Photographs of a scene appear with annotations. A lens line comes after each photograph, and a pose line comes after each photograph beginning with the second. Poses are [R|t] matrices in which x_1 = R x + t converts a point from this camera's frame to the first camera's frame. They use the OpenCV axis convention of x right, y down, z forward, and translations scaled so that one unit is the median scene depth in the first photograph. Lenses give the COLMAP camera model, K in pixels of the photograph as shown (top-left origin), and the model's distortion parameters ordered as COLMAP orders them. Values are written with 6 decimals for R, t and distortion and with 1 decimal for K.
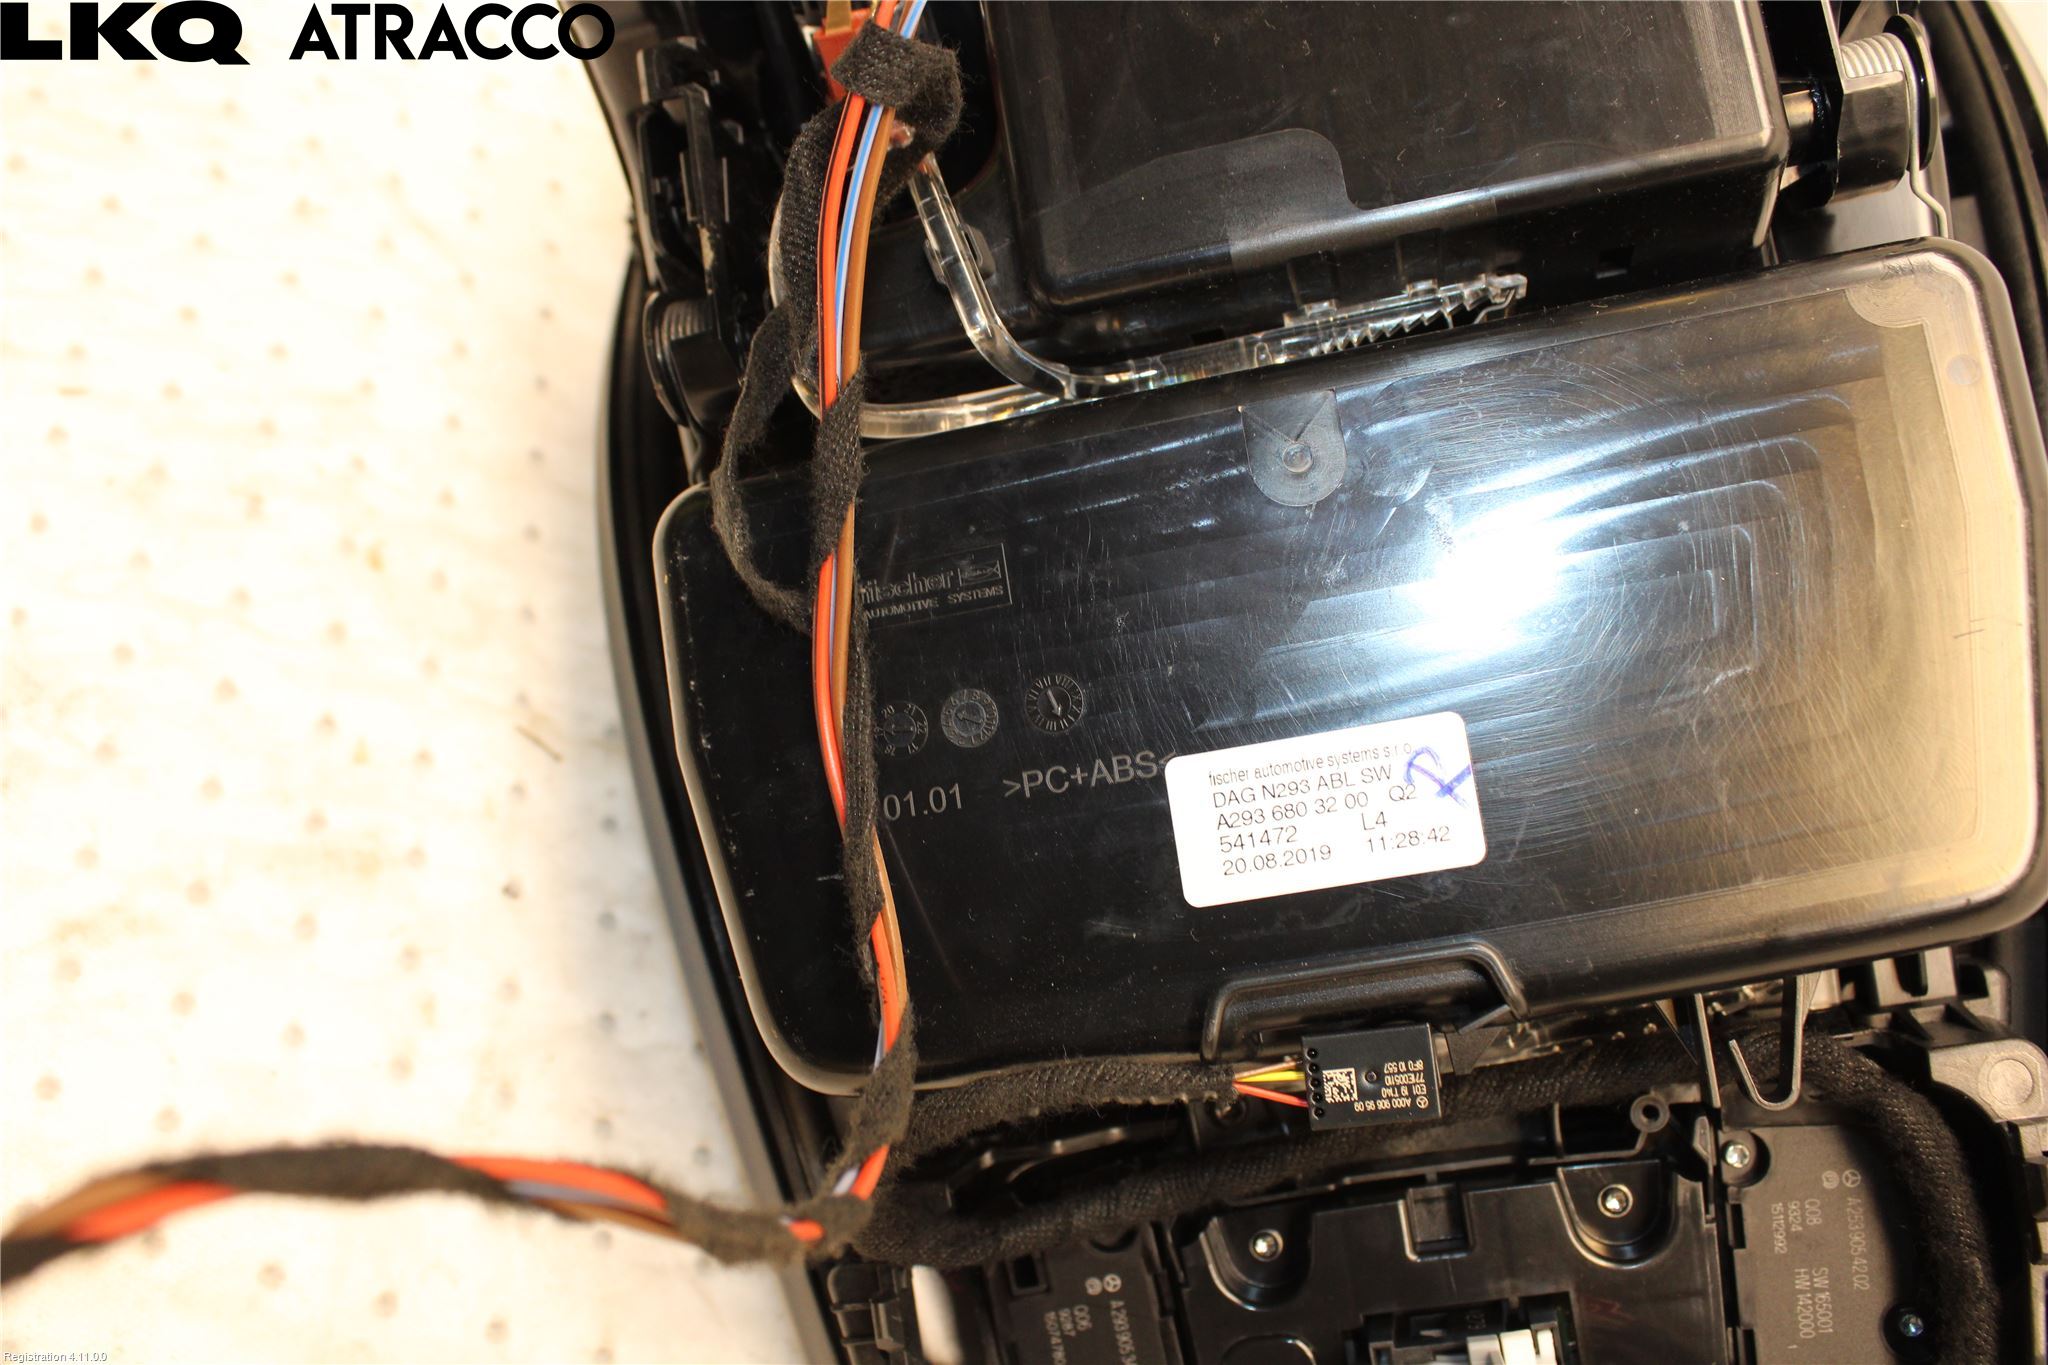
lens RADIAL K [[1834.0, 0, 1012.9], [0, 1834.0, 691.7], [0, 0, 1]] dist [-0.160513, 0.127915]
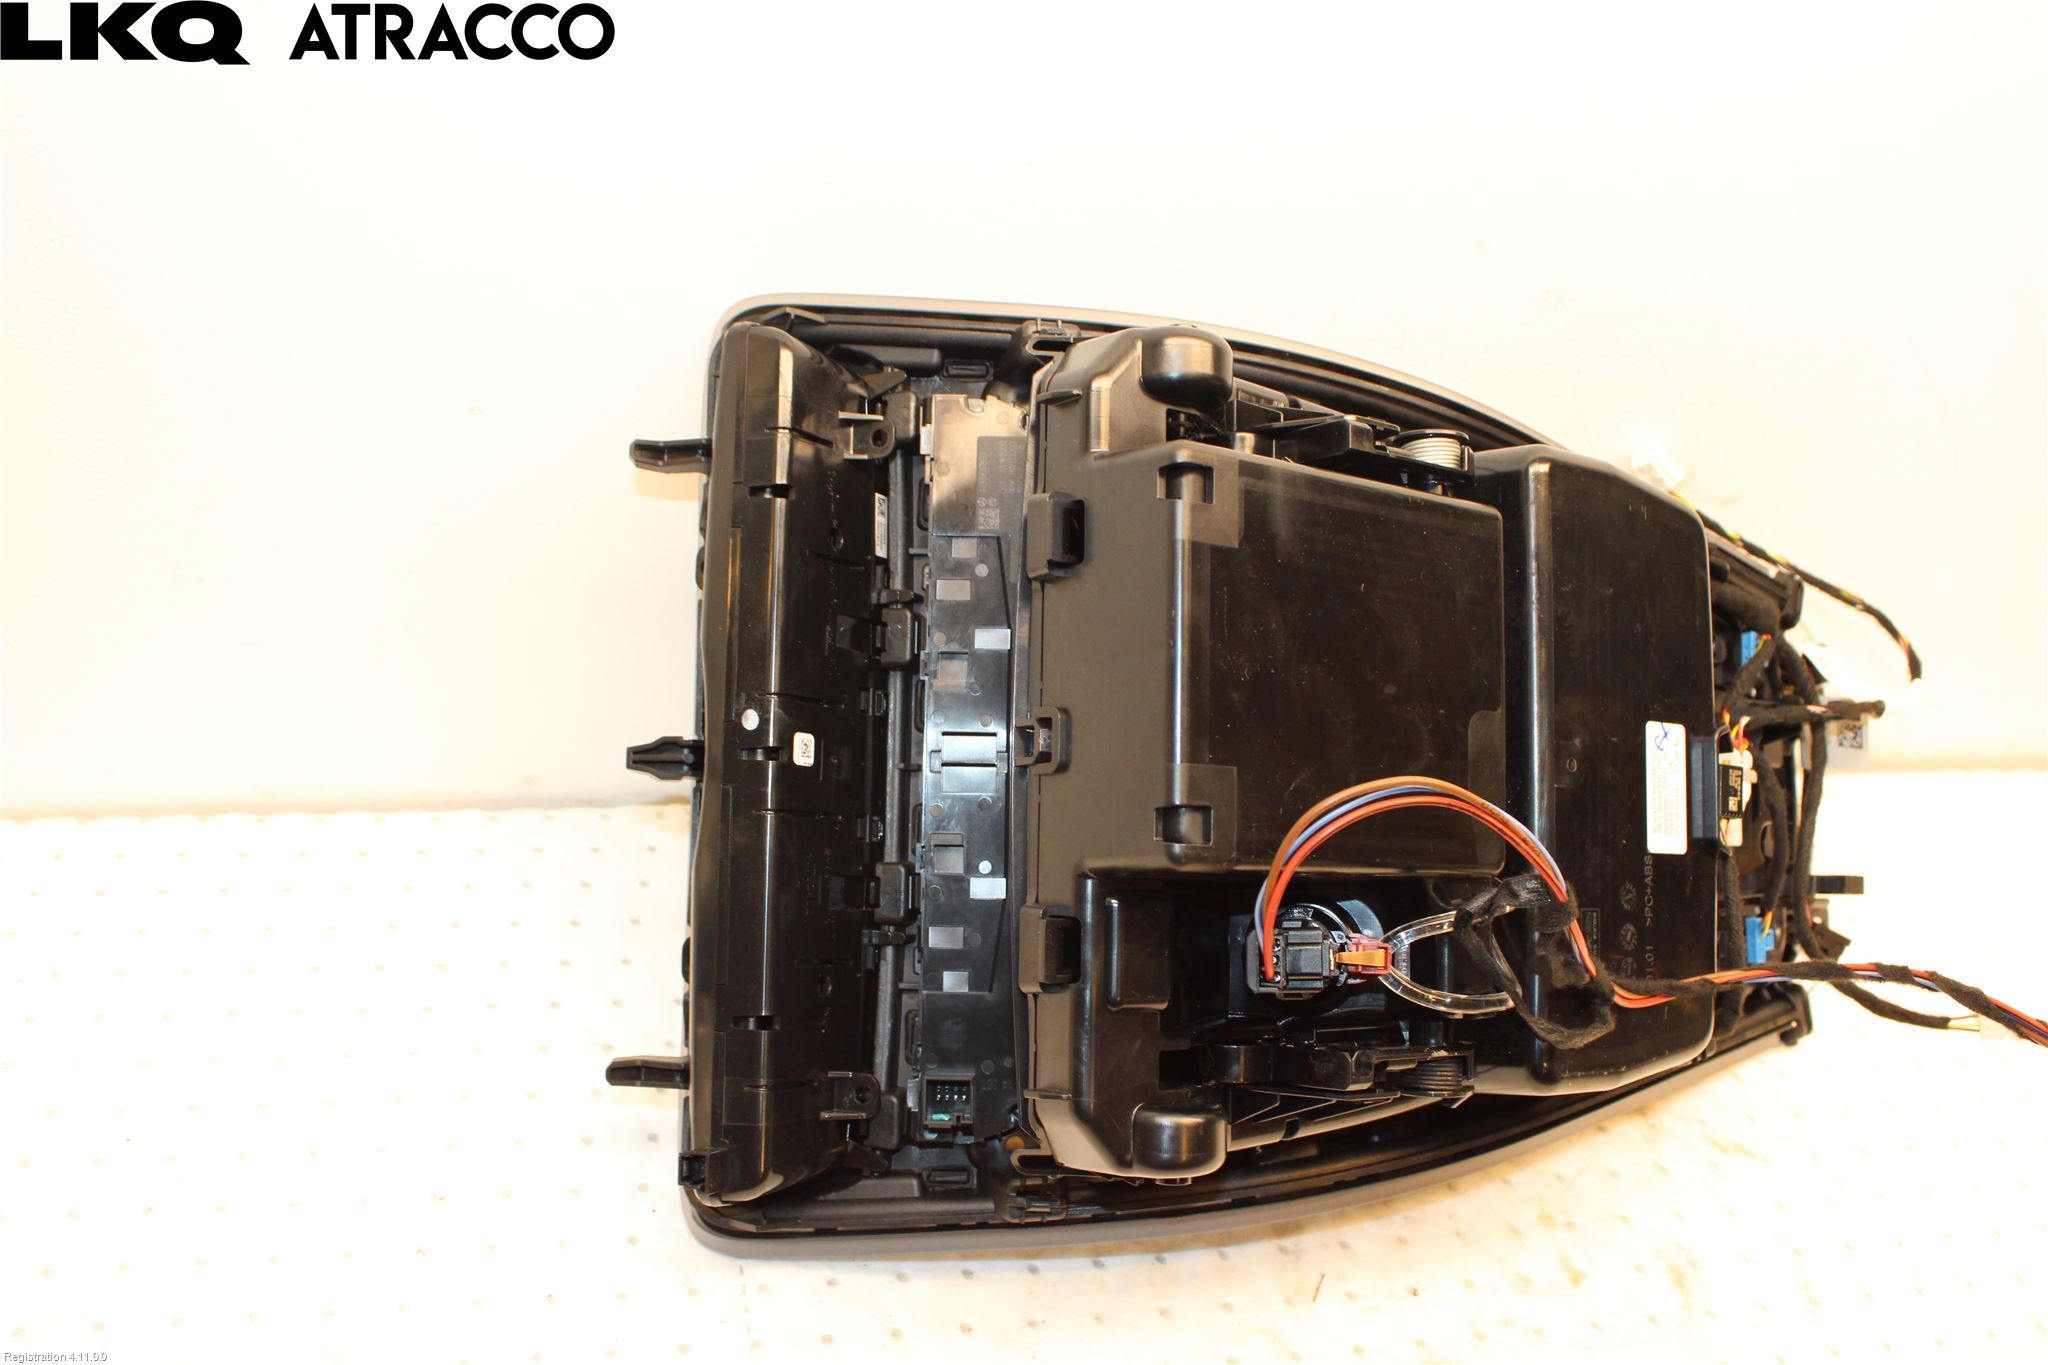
lens RADIAL K [[1834.0, 0, 1005.3], [0, 1834.0, 699.8], [0, 0, 1]] dist [-0.160513, 0.127915]
pose [[0.007388, -0.929898, 0.367744, -0.509909], [0.742823, 0.251302, 0.620533, -1.782349], [-0.669447, 0.268585, 0.692606, -0.050053]]
